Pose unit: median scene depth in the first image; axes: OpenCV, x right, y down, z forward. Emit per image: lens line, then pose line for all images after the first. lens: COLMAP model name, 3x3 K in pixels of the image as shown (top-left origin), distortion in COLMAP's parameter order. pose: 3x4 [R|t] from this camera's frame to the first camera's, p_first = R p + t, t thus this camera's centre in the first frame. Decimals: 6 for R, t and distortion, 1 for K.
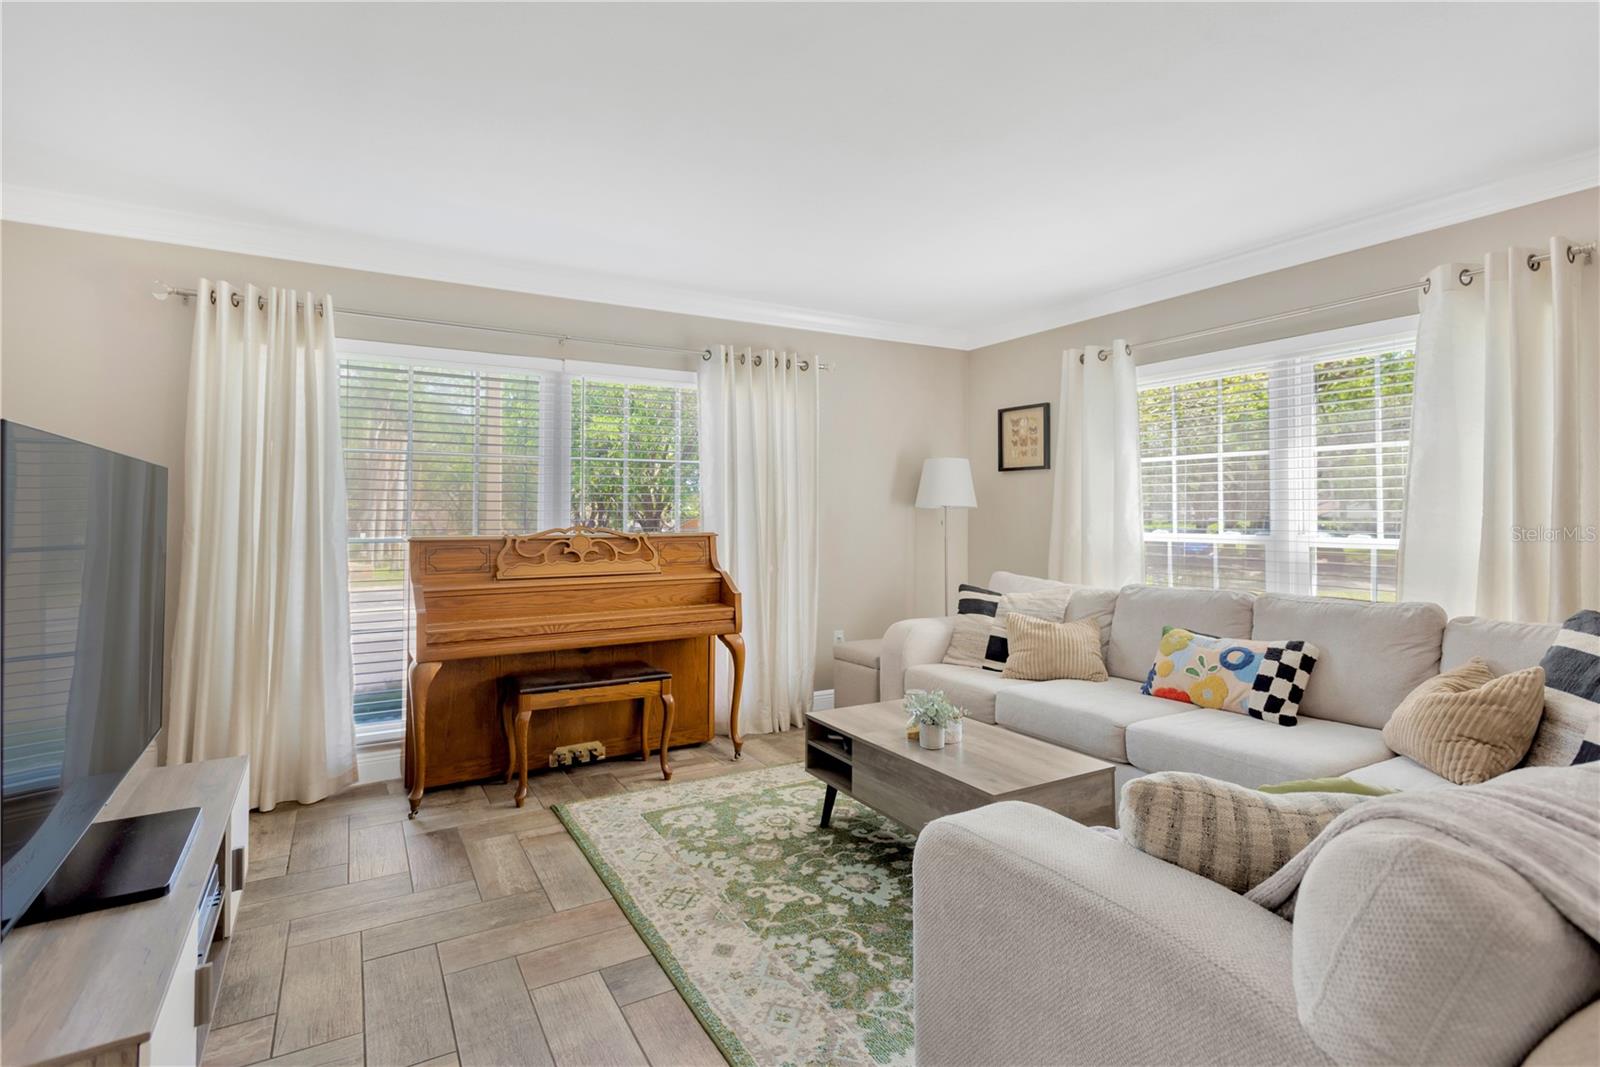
lens RADIAL K [[789.2, 0, 798.9], [0, 789.2, 496.3], [0, 0, 1]] dist [0.033971, -0.009177]
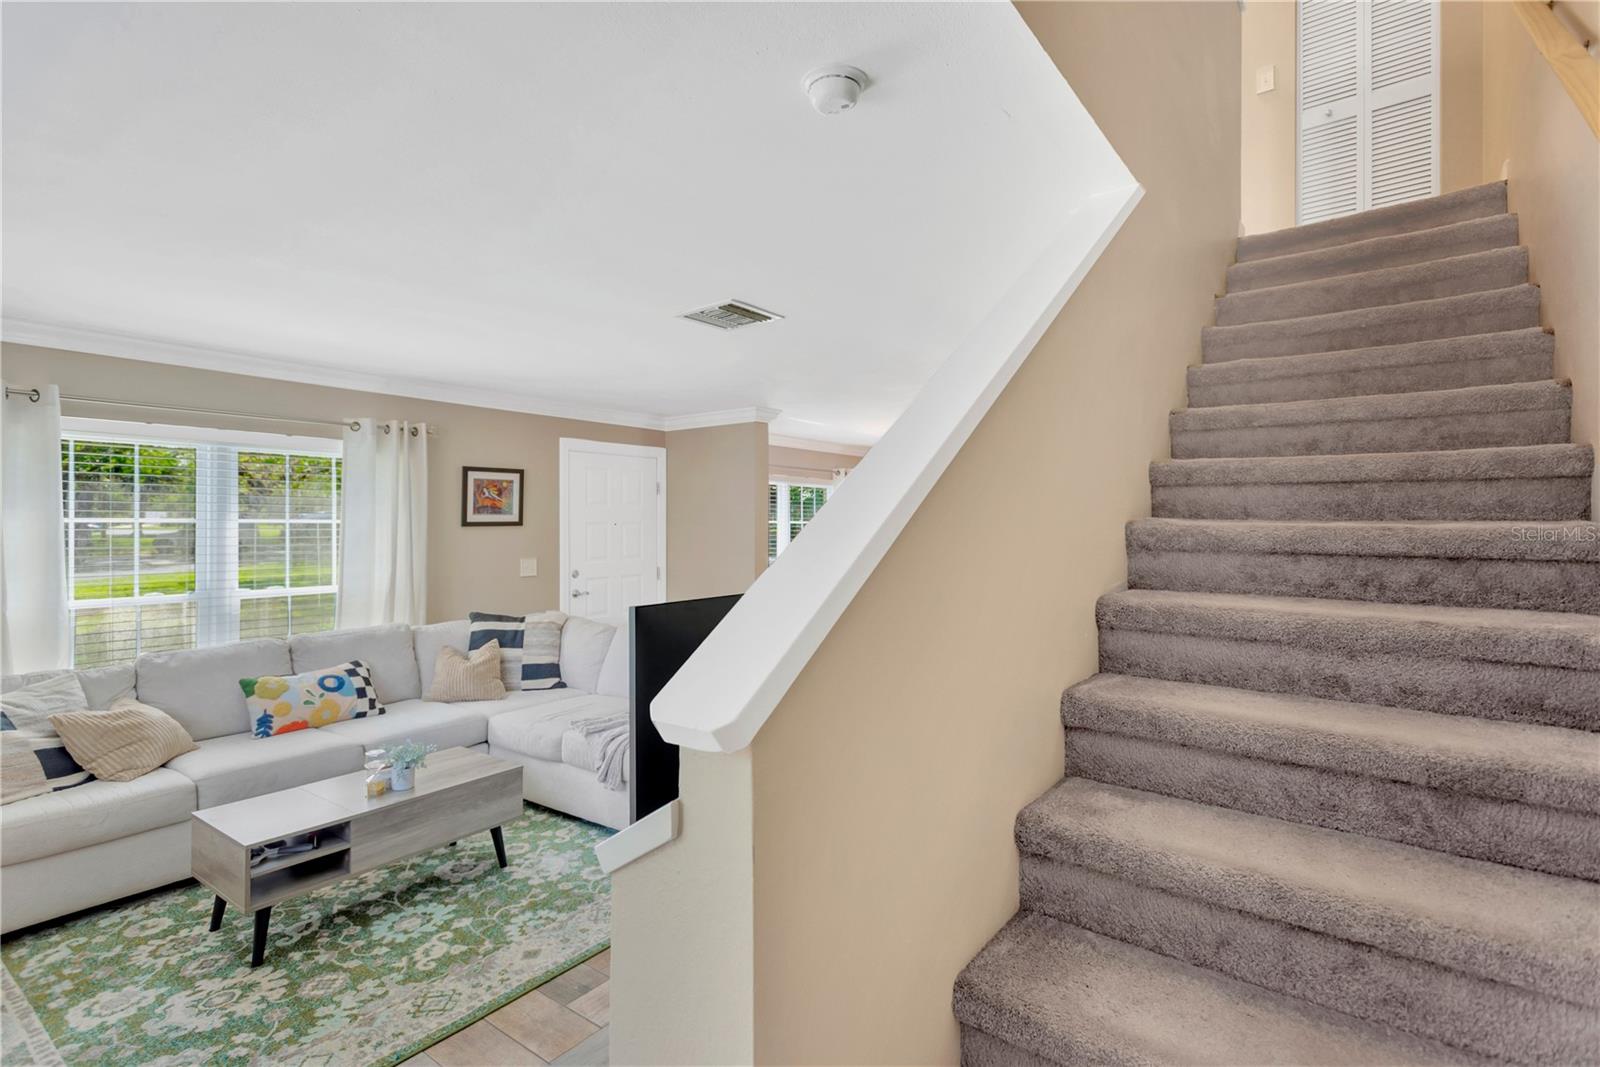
lens RADIAL K [[789.2, 0, 795.6], [0, 789.2, 516.4], [0, 0, 1]] dist [0.033971, -0.009177]
pose [[-0.393601, 0.005947, 0.919262, -1.080238], [-0.022846, 0.999607, -0.016249, -0.082696], [-0.918997, -0.027397, -0.393310, 0.861513]]
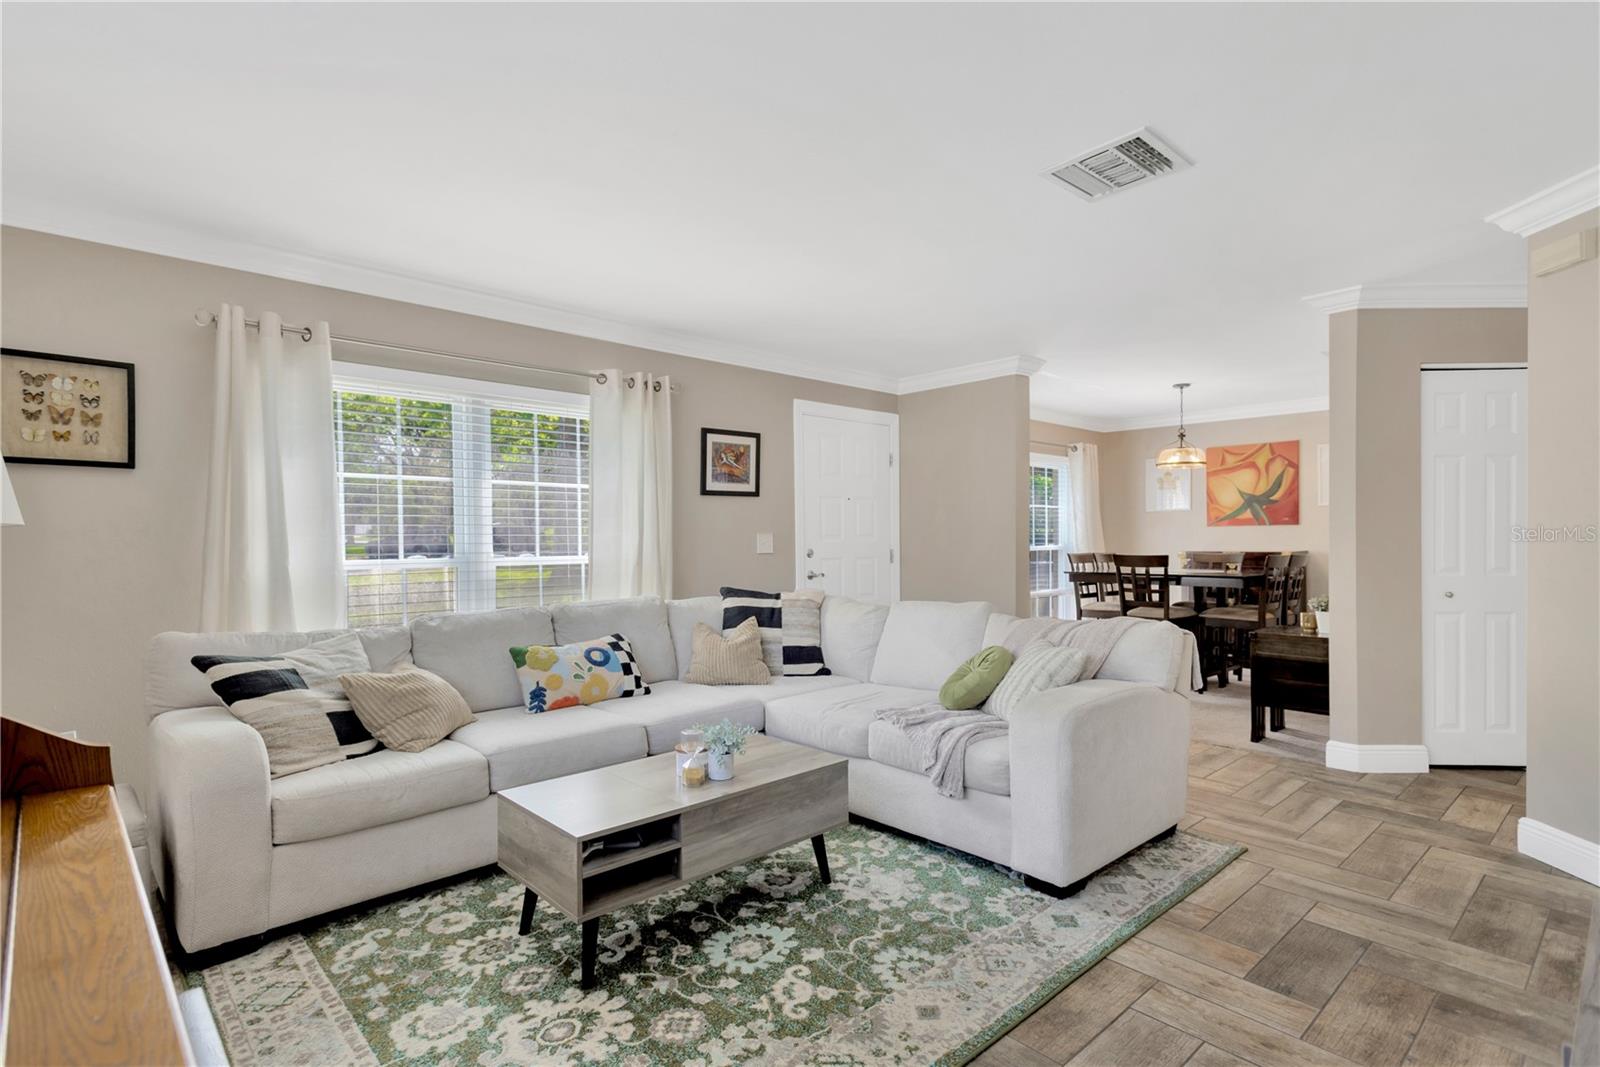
lens RADIAL K [[789.2, 0, 781.1], [0, 789.2, 552.1], [0, 0, 1]] dist [0.033971, -0.009177]
pose [[-0.216189, -0.020303, 0.976140, -0.720668], [-0.019386, 0.999676, 0.016499, 0.019981], [-0.976159, -0.015357, -0.216512, 1.046285]]
